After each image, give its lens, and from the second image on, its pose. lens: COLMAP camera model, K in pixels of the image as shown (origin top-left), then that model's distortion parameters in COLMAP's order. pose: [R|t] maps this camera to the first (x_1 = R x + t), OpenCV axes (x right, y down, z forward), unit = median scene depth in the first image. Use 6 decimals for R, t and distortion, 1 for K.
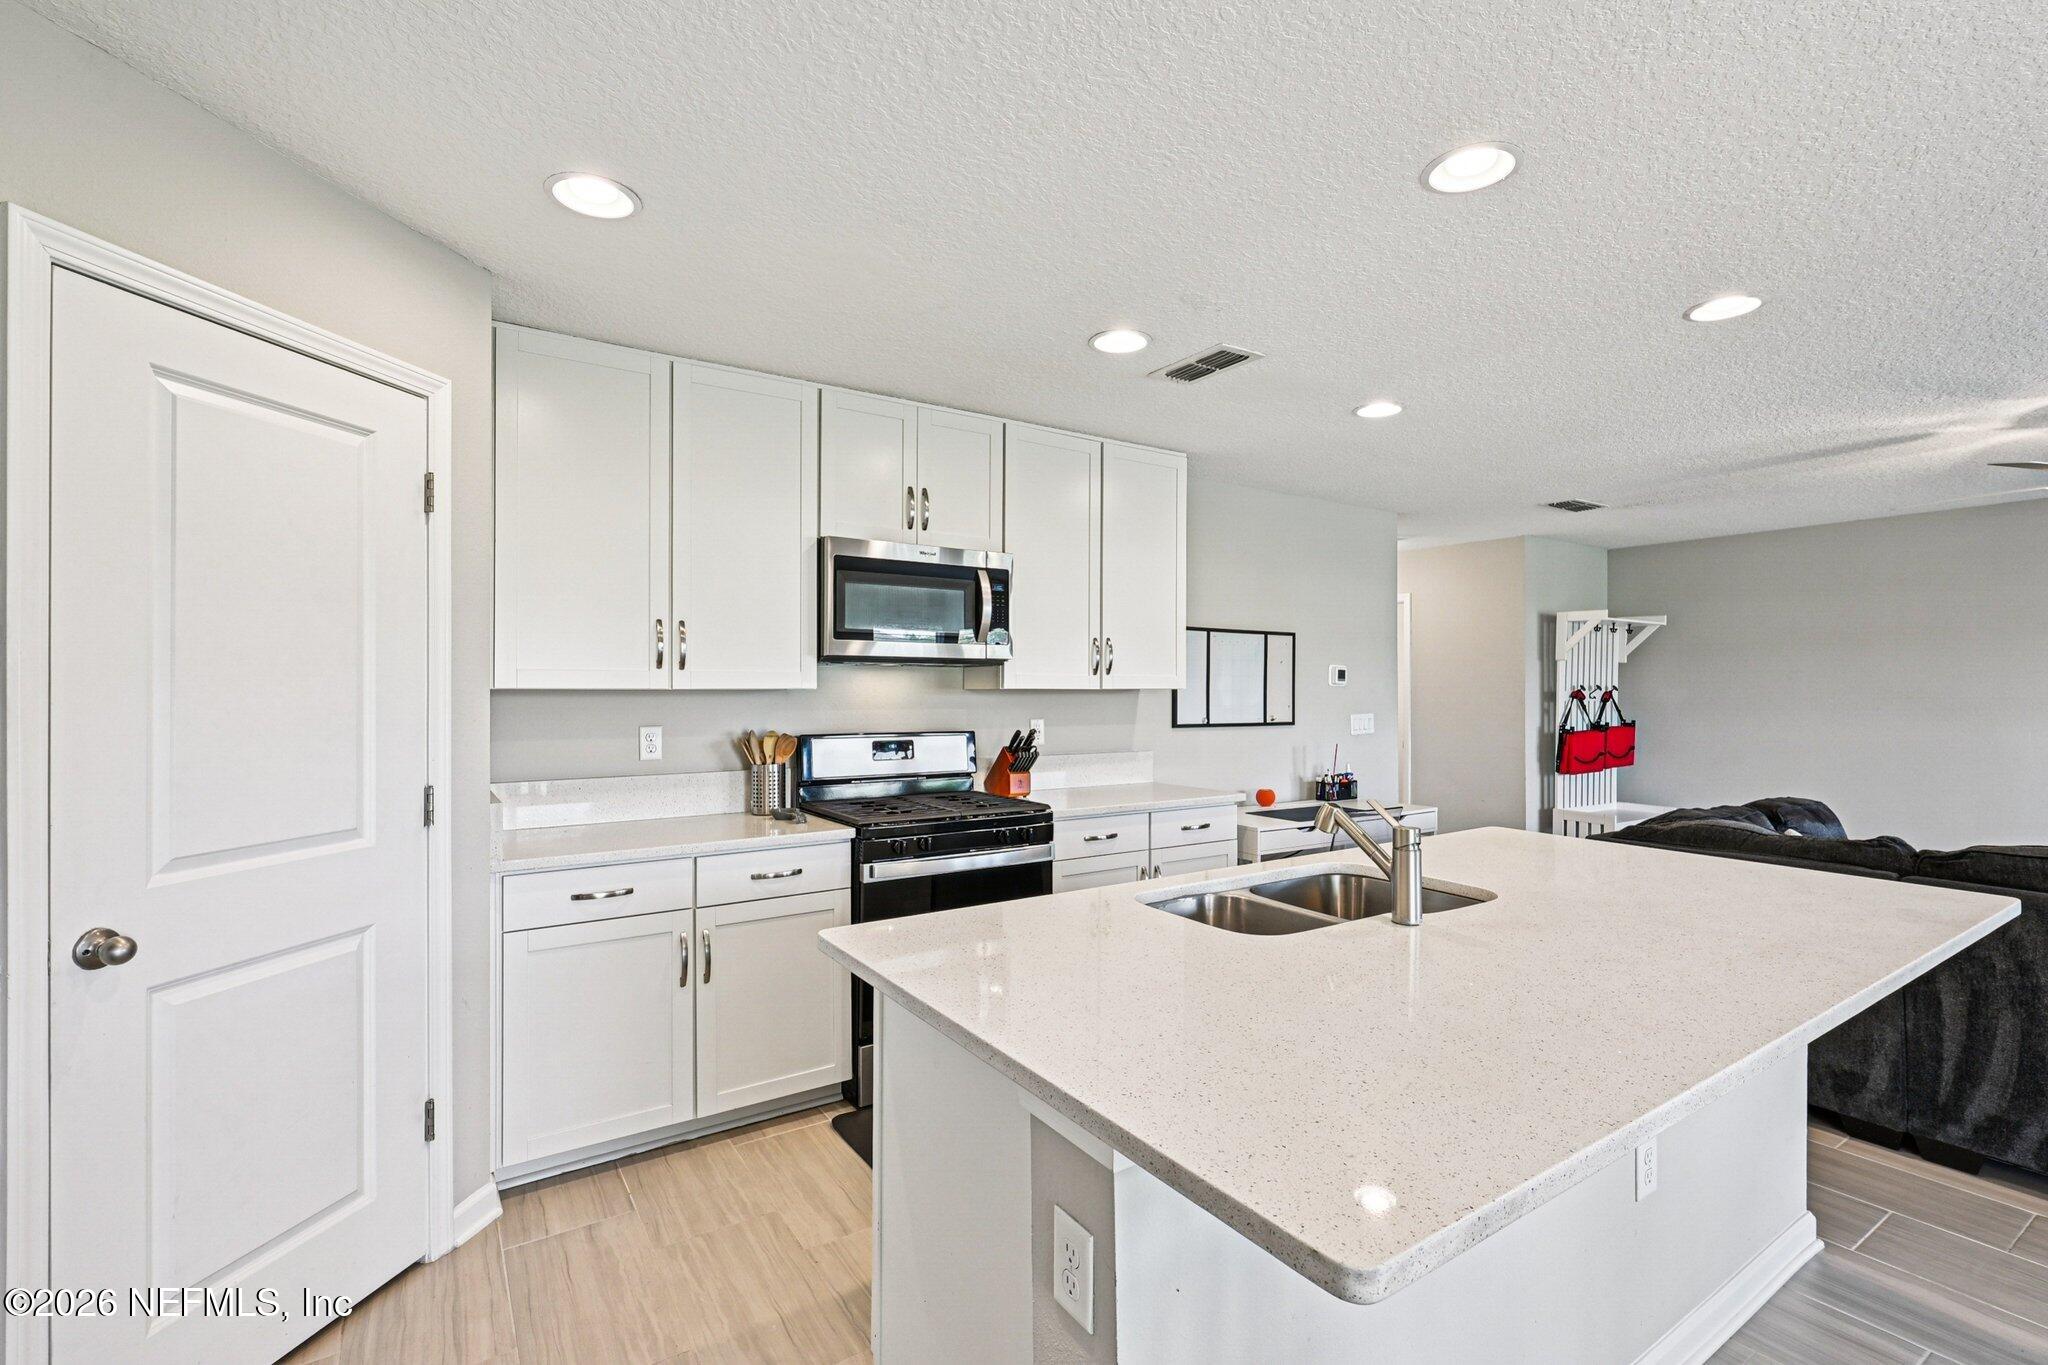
lens RADIAL K [[919.5, 0, 1031.7], [0, 919.5, 686.2], [0, 0, 1]] dist [0.000391, -0.000419]
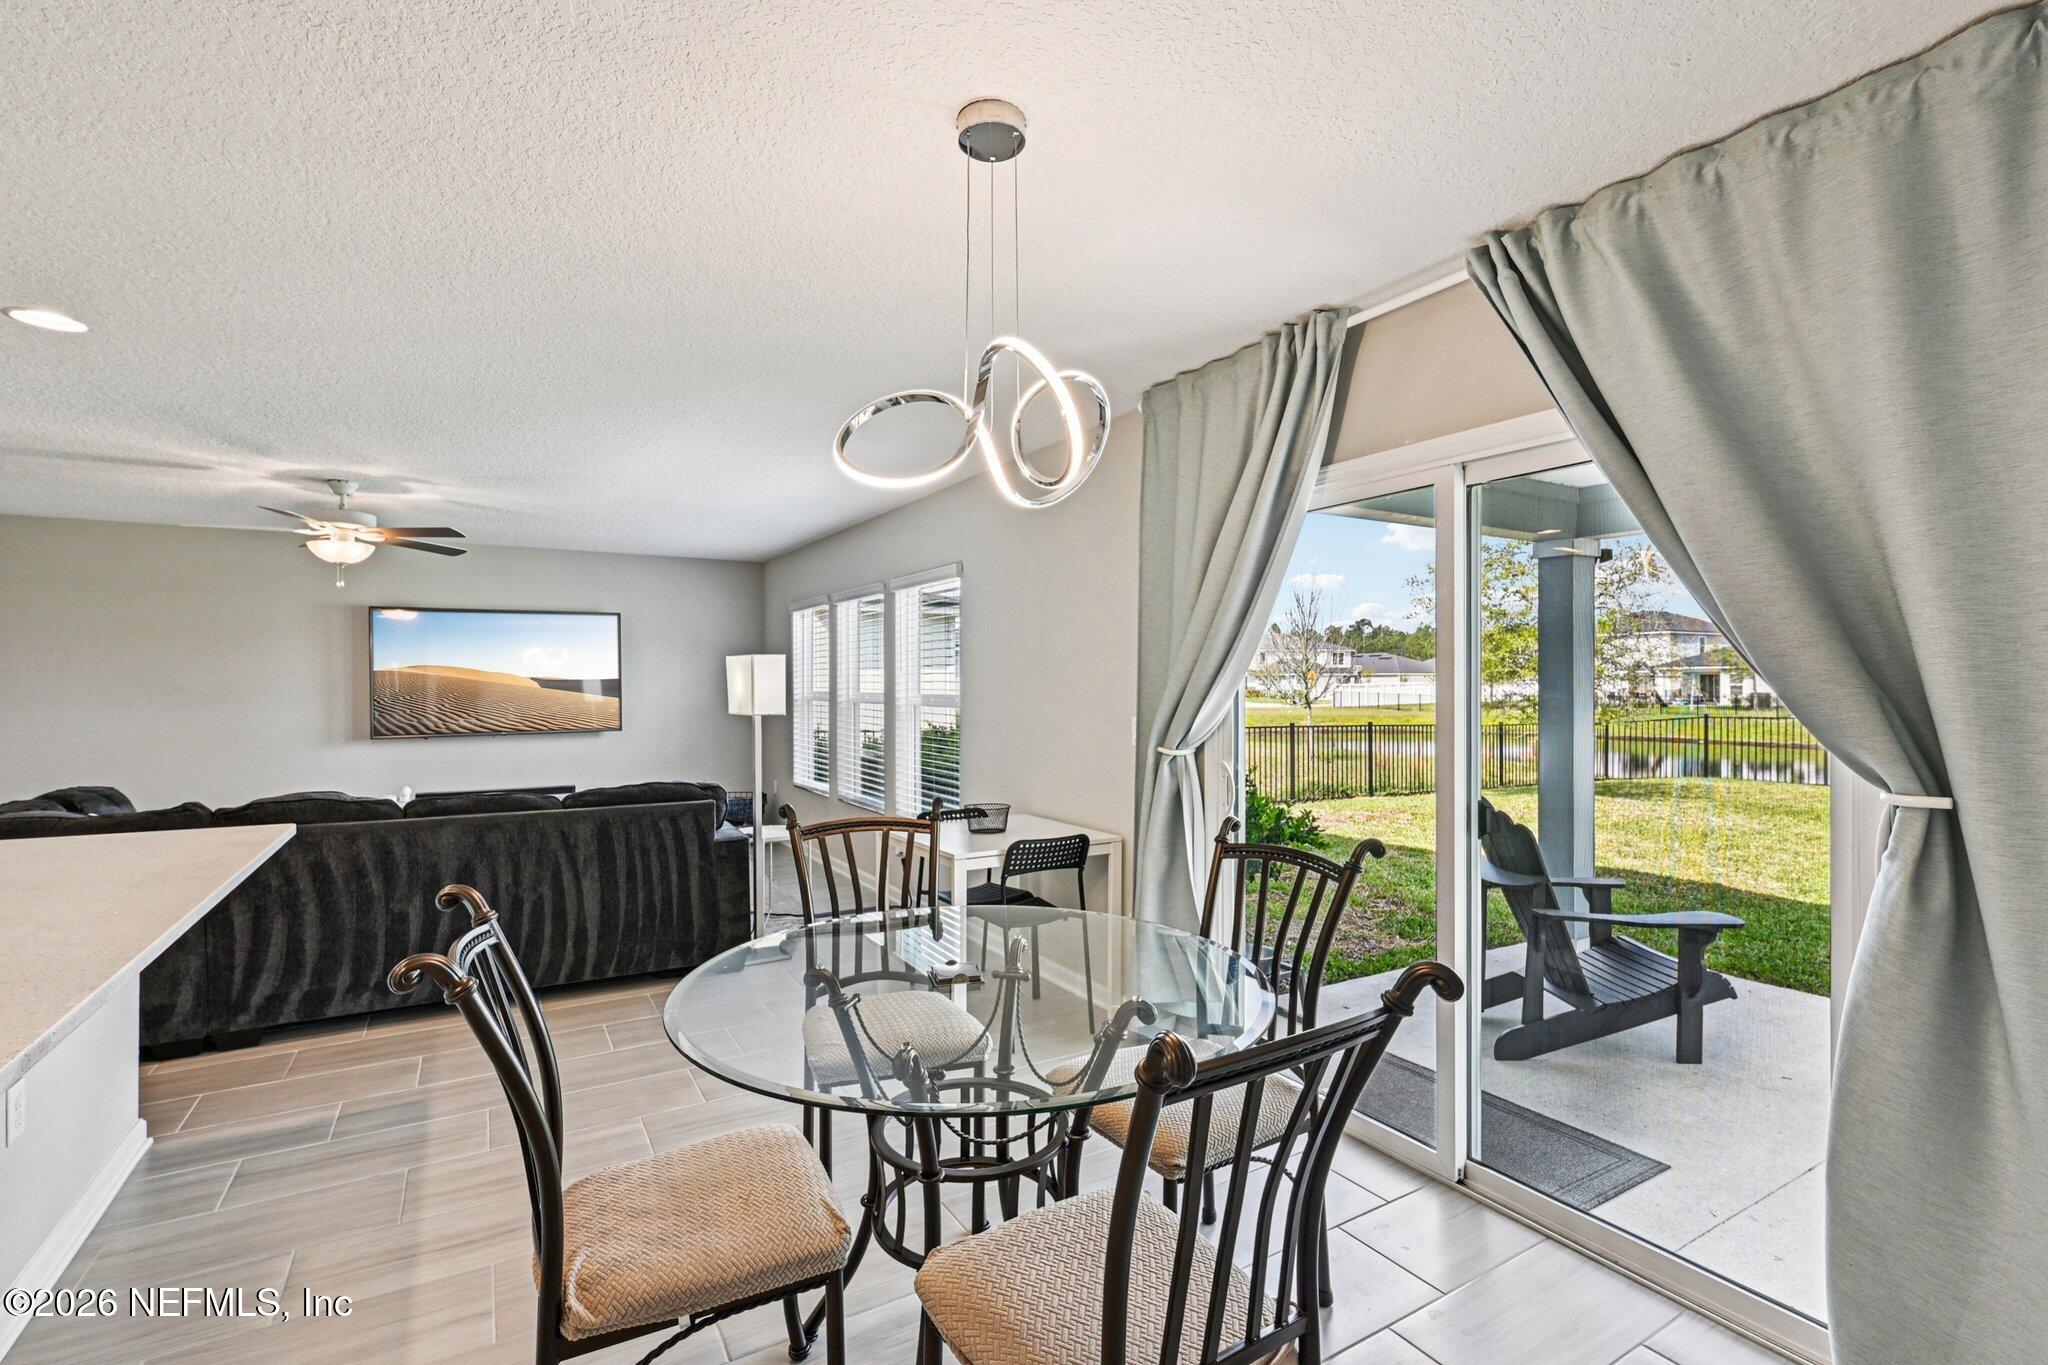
lens RADIAL K [[919.5, 0, 1030.5], [0, 919.5, 681.6], [0, 0, 1]] dist [0.000391, -0.000419]
pose [[0.044445, -0.001004, 0.999011, -0.187383], [-0.001049, 0.999999, 0.001052, 0.001589], [-0.999011, -0.001094, 0.044444, -0.131073]]
